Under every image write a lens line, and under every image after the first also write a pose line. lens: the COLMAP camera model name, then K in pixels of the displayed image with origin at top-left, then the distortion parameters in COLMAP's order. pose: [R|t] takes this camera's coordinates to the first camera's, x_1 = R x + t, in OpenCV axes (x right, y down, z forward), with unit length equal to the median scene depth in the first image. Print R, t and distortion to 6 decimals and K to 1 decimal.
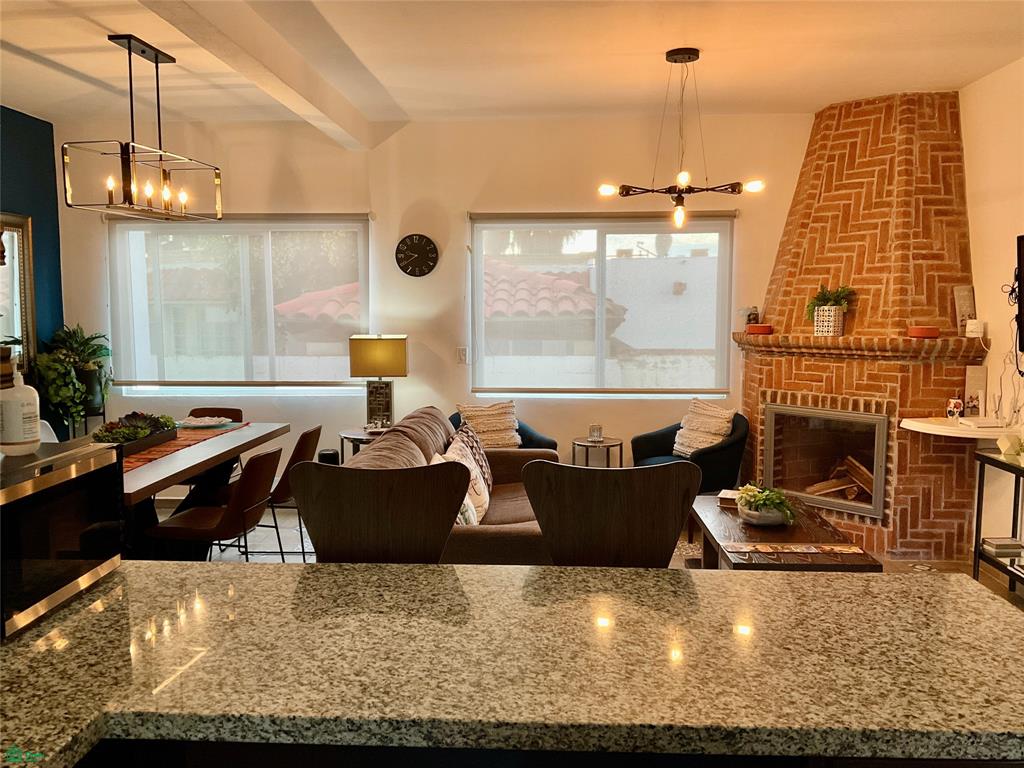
lens RADIAL K [[845.9, 0, 512.8], [0, 845.9, 384.7], [0, 0, 1]] dist [0.079355, -0.140969]
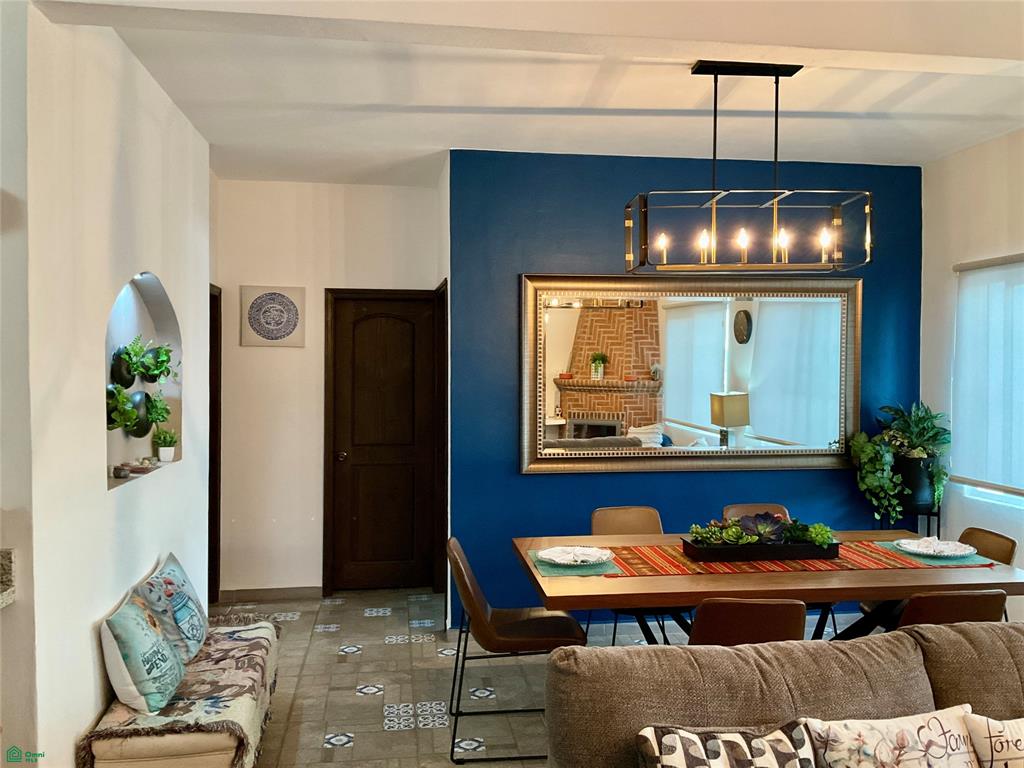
lens RADIAL K [[845.9, 0, 508.8], [0, 845.9, 382.1], [0, 0, 1]] dist [0.079355, -0.140969]
pose [[0.188407, 0.022301, -0.981838, 0.269380], [-0.098963, 0.995085, 0.003611, -0.062048], [0.977092, 0.096486, 0.189688, 0.533684]]
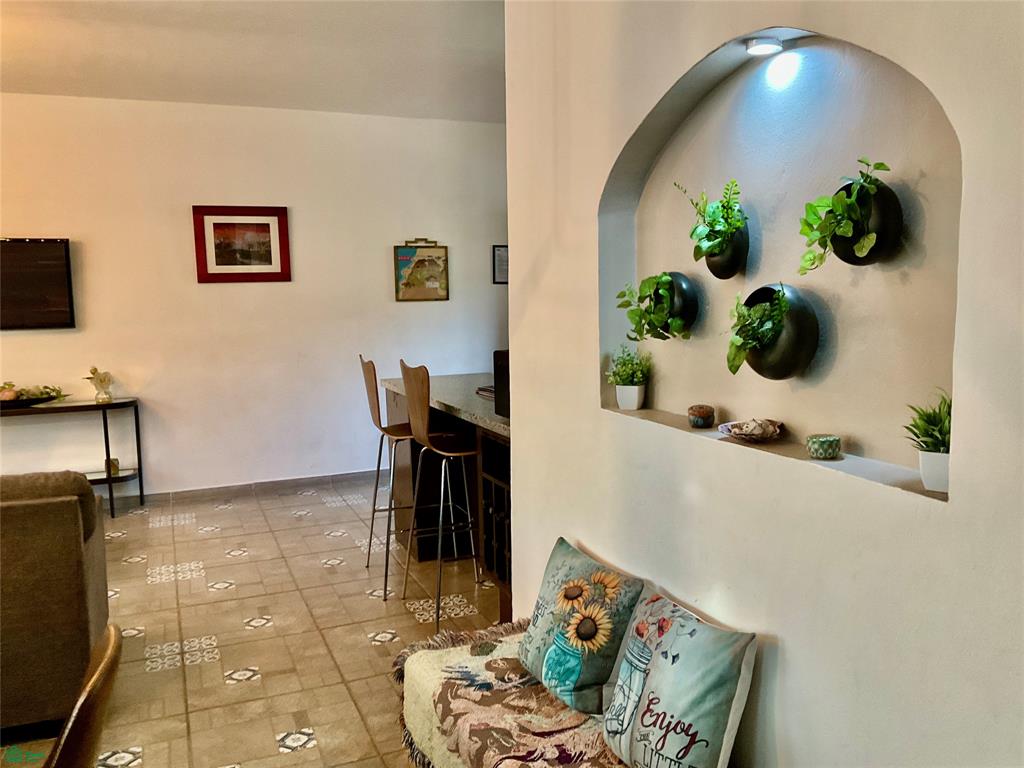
lens RADIAL K [[845.9, 0, 506.1], [0, 845.9, 380.9], [0, 0, 1]] dist [0.079355, -0.140969]
pose [[-0.421791, -0.084638, 0.902734, -0.746821], [0.109041, 0.983672, 0.143175, -0.042913], [-0.900112, 0.158825, -0.405675, 0.611951]]
